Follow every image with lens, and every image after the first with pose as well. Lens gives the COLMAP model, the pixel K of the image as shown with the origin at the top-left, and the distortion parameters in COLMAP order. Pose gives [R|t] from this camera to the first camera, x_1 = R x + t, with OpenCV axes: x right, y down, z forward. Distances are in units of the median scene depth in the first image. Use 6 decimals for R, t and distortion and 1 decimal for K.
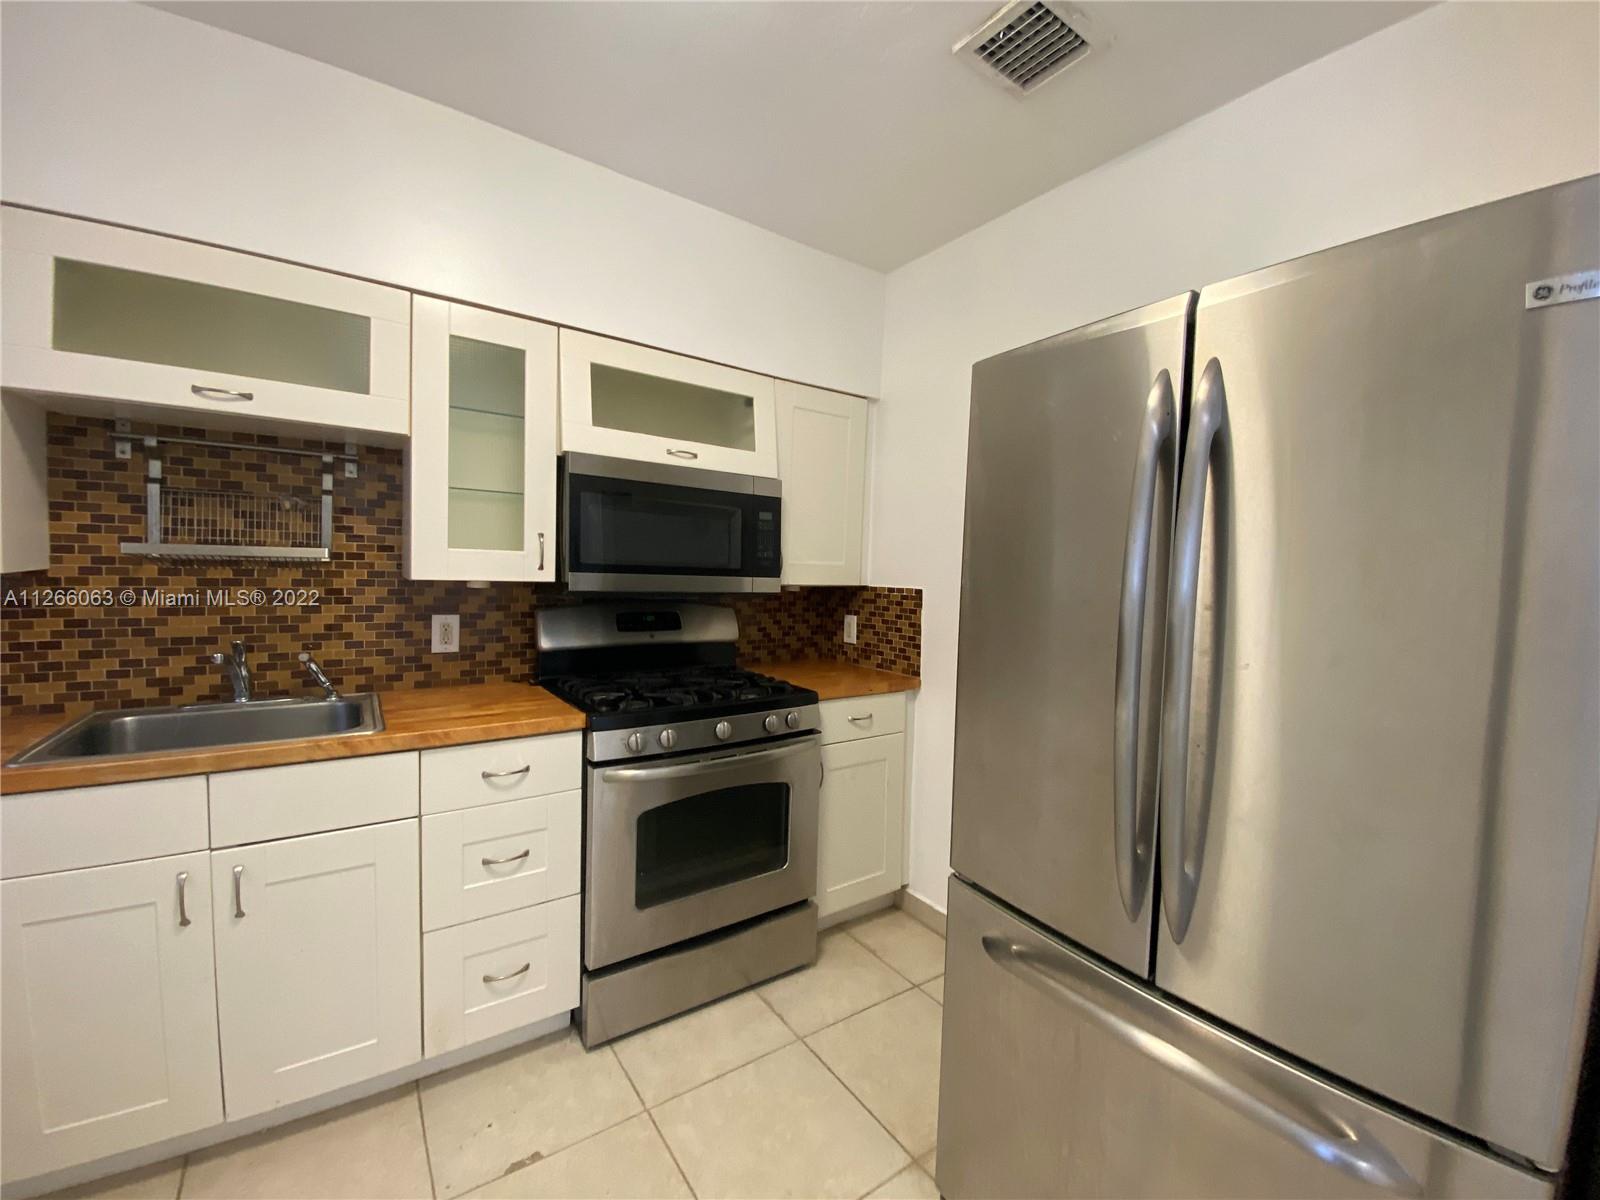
lens RADIAL K [[647.7, 0, 800.0], [0, 647.7, 600.0], [0, 0, 1]] dist [-0.027702, 0.000025]
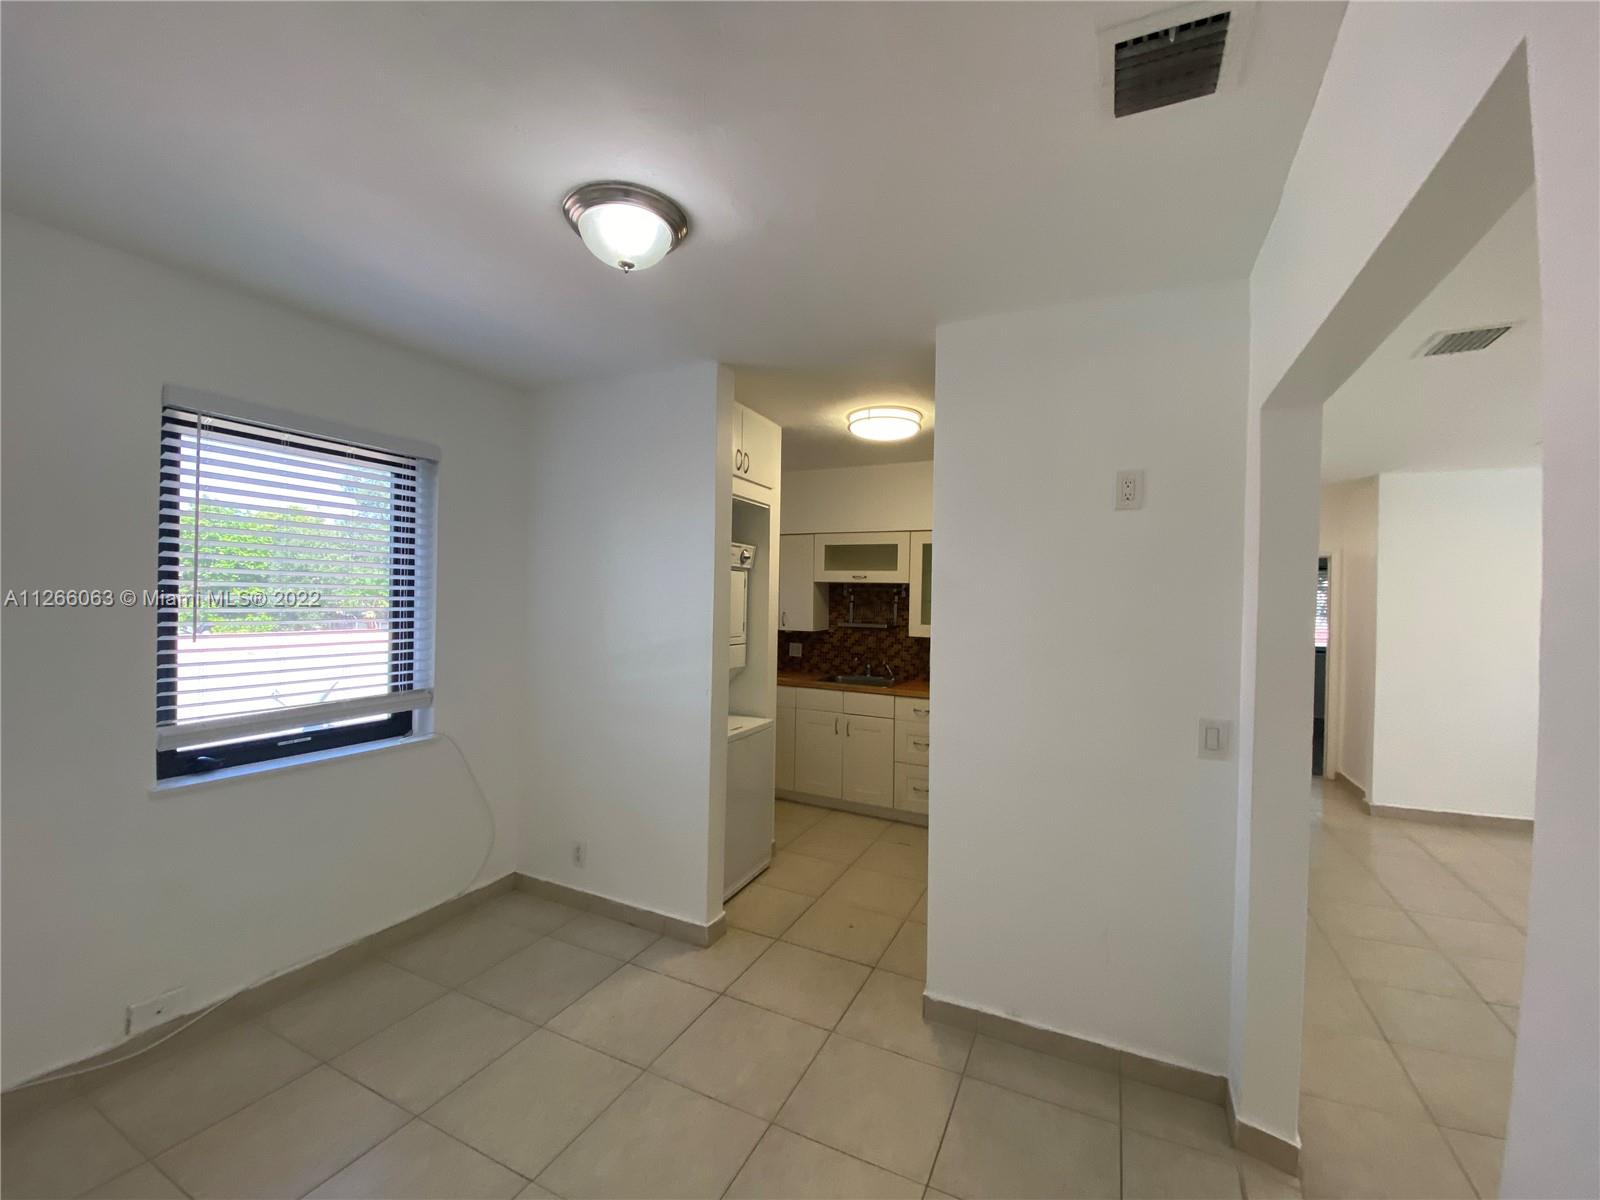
lens RADIAL K [[647.7, 0, 800.0], [0, 647.7, 600.0], [0, 0, 1]] dist [-0.027702, 0.000025]
pose [[0.478252, -0.012921, -0.878128, 1.535821], [-0.044042, 0.998281, -0.038676, -0.058762], [0.877118, 0.057171, 0.476861, -0.696144]]
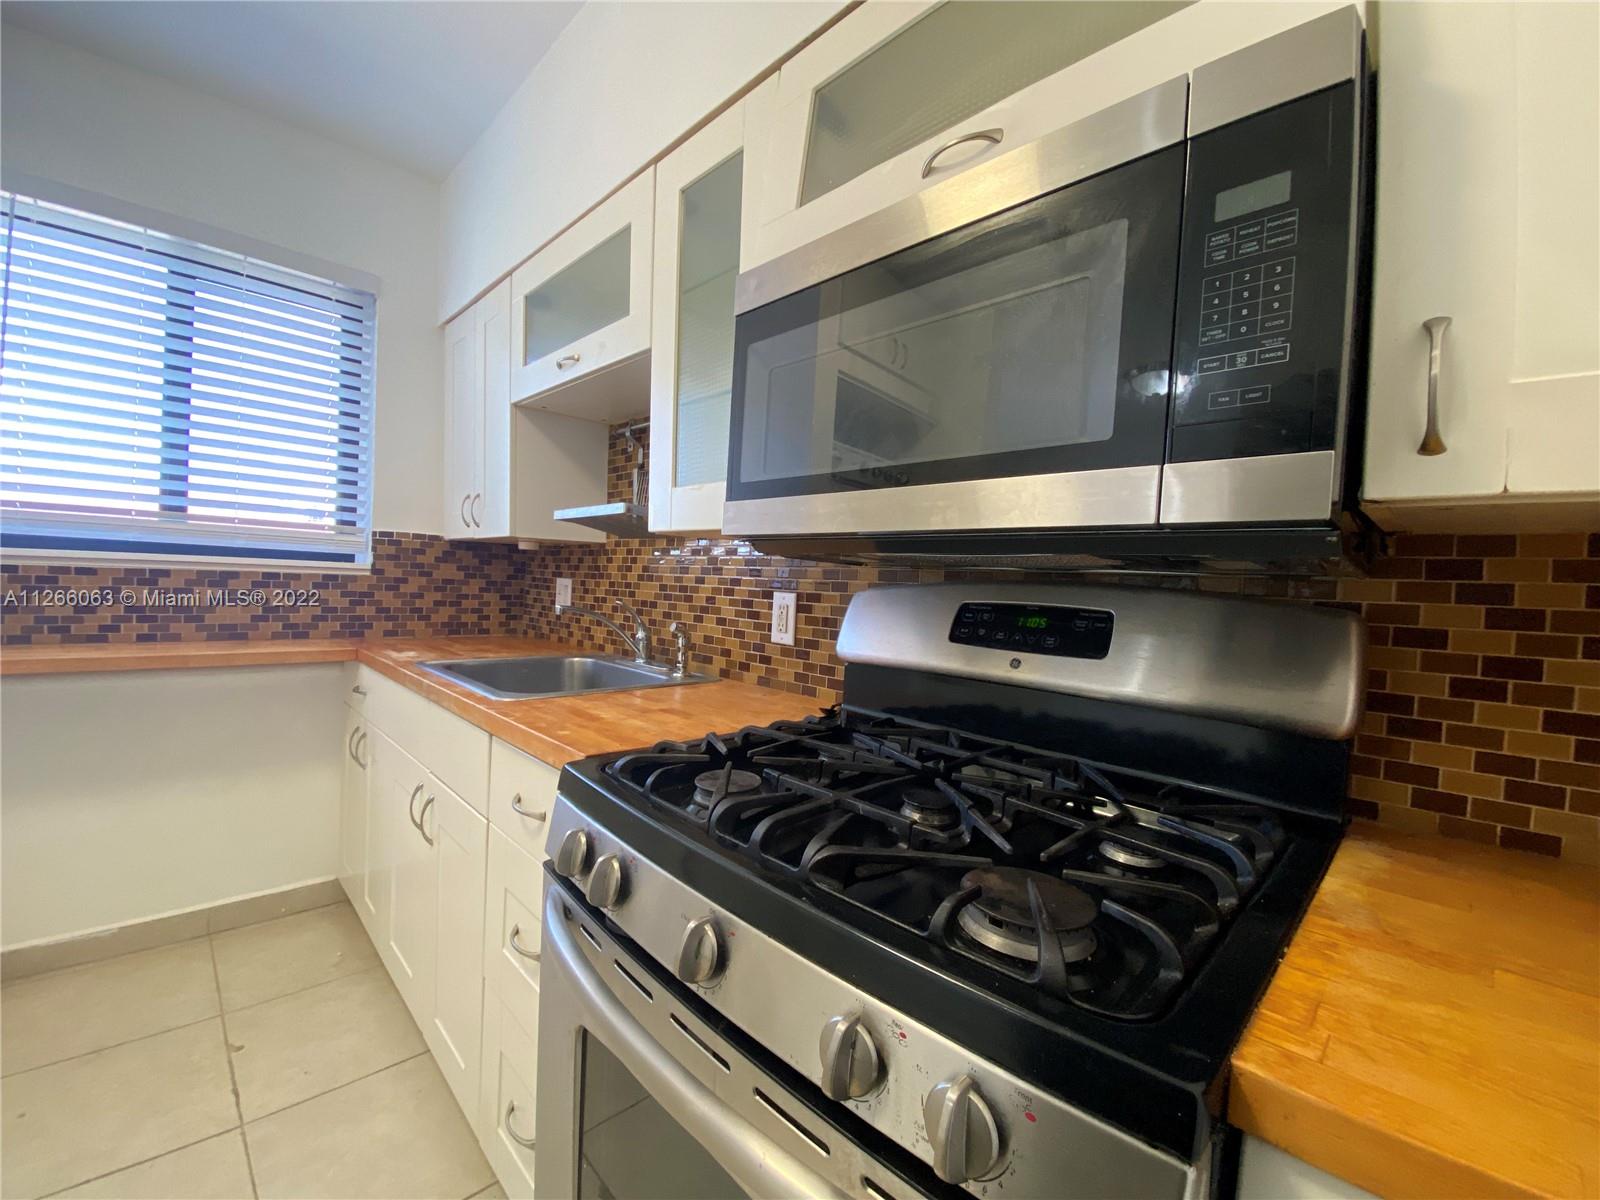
lens RADIAL K [[628.4, 0, 829.2], [0, 628.4, 605.4], [0, 0, 1]] dist [0.000762, 0.000028]
pose [[0.171550, 0.019805, -0.984976, 0.188881], [-0.075324, 0.997135, 0.006930, 0.033451], [0.982292, 0.073004, 0.172550, 1.070583]]
